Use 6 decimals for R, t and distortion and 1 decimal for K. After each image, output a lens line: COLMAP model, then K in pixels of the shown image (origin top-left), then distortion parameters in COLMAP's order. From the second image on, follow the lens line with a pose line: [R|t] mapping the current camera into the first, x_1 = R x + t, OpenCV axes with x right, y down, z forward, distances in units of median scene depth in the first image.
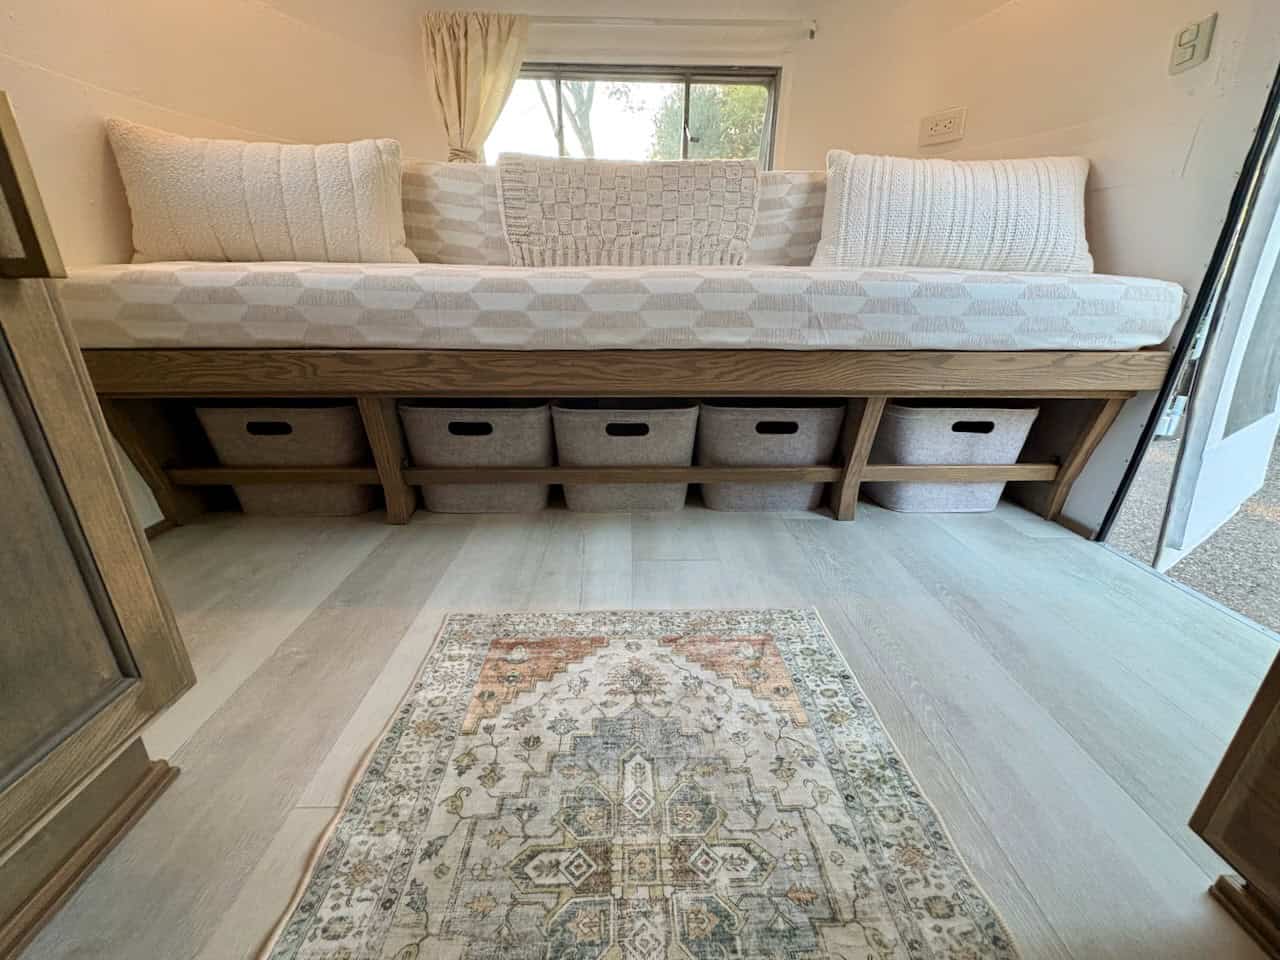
lens RADIAL K [[513.0, 0, 639.2], [0, 513.0, 487.0], [0, 0, 1]] dist [0.000787, 0.000017]
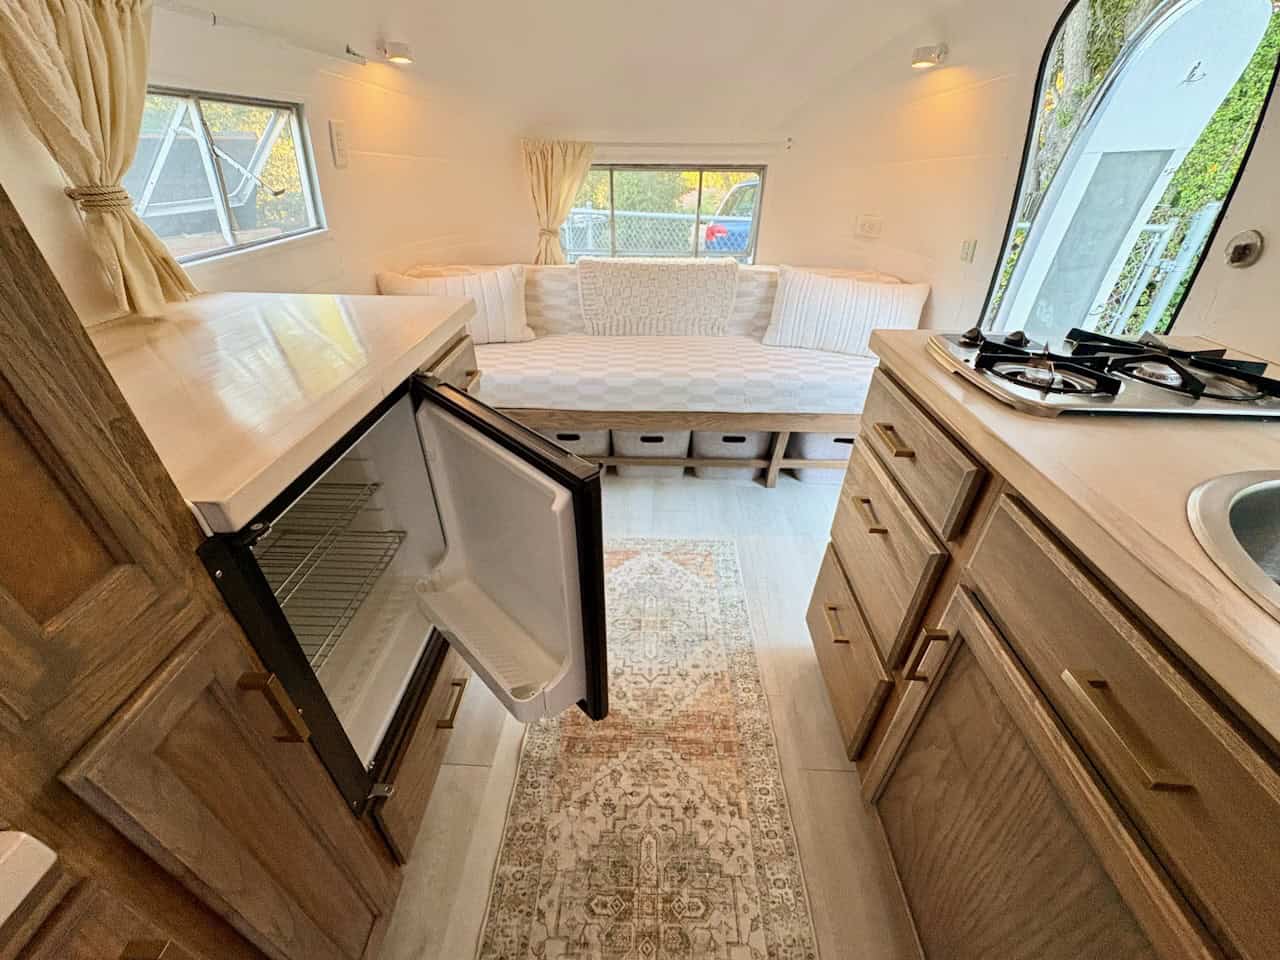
lens RADIAL K [[513.0, 0, 639.6], [0, 513.0, 480.4], [0, 0, 1]] dist [0.000787, 0.000017]
pose [[0.998321, 0.031383, -0.048690, 0.027459], [-0.020497, 0.977530, 0.209798, -0.355793], [0.054180, -0.208448, 0.976532, -0.845490]]
